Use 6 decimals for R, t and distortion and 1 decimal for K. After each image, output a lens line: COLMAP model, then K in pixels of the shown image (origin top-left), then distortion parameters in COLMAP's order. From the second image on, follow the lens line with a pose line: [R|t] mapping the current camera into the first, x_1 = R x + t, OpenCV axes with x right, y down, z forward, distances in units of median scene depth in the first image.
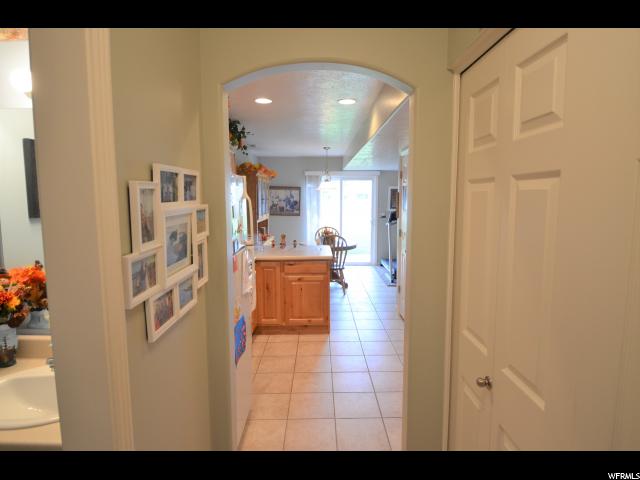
lens RADIAL K [[358.6, 0, 309.5], [0, 358.6, 250.1], [0, 0, 1]] dist [-0.000861, -0.016407]
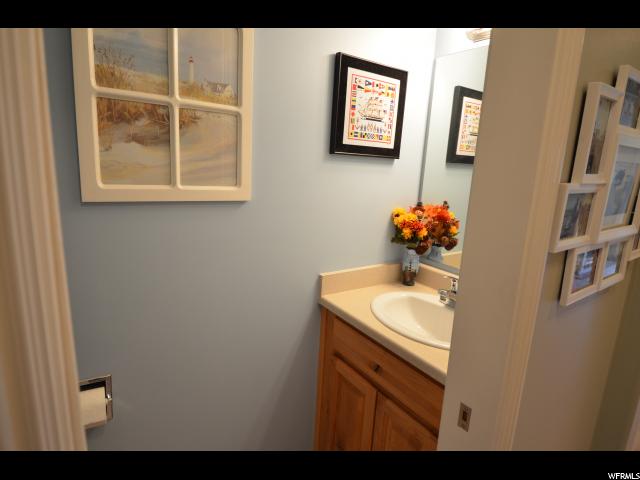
lens RADIAL K [[358.6, 0, 320.4], [0, 358.6, 235.5], [0, 0, 1]] dist [-0.000861, -0.016407]
pose [[0.555553, 0.189830, -0.809522, -0.085415], [-0.140517, 0.981021, 0.133613, 0.049050], [0.819522, 0.039523, 0.571683, 0.077930]]
